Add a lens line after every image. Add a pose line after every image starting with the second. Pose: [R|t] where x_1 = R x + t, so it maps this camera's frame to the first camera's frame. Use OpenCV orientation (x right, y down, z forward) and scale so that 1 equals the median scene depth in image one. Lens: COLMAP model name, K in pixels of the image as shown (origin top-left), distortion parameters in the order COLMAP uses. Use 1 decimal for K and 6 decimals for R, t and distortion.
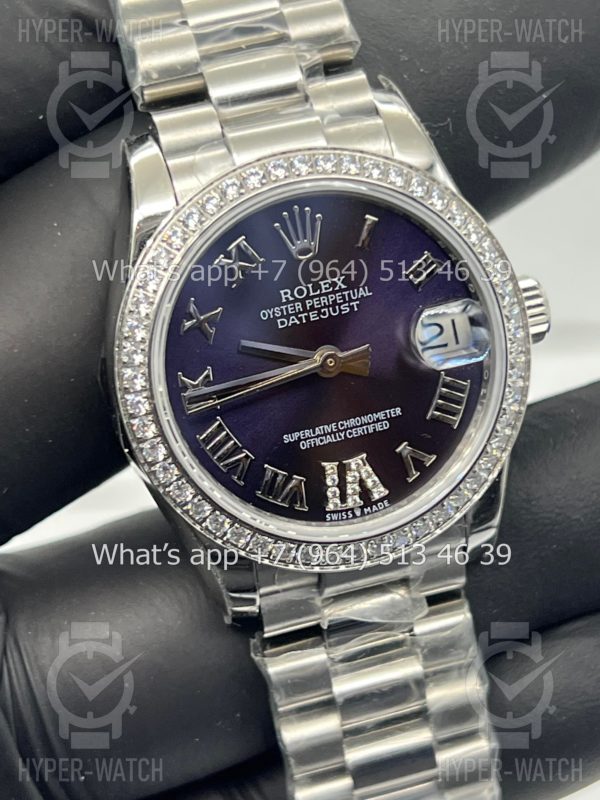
lens RADIAL K [[1859.5, 0, 297.4], [0, 1859.5, 383.6], [0, 0, 1]] dist [0.143406, 0.238039]
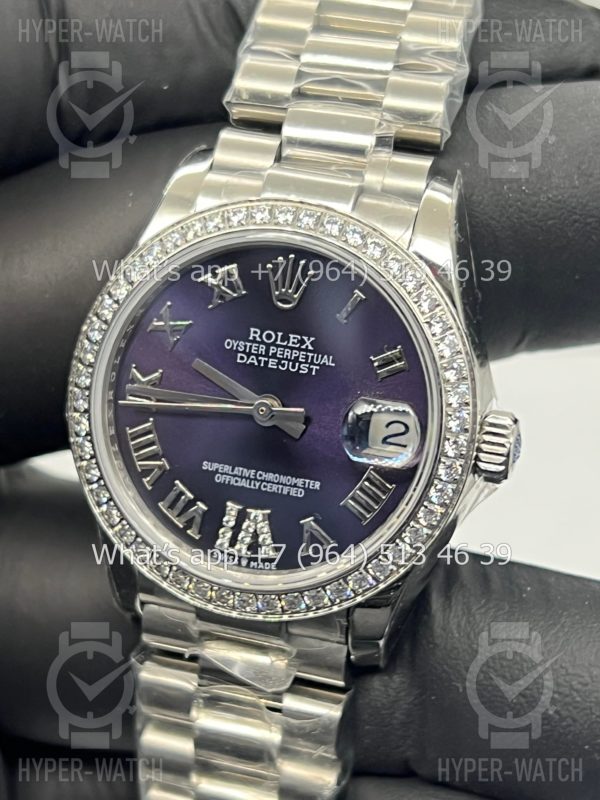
lens RADIAL K [[1859.5, 0, 297.4], [0, 1859.5, 383.6], [0, 0, 1]] dist [0.143406, 0.238039]
pose [[0.842689, 0.370120, -0.391007, 0.416968], [-0.380151, 0.923306, 0.054693, -0.086283], [0.381262, 0.102553, 0.918761, 0.079069]]
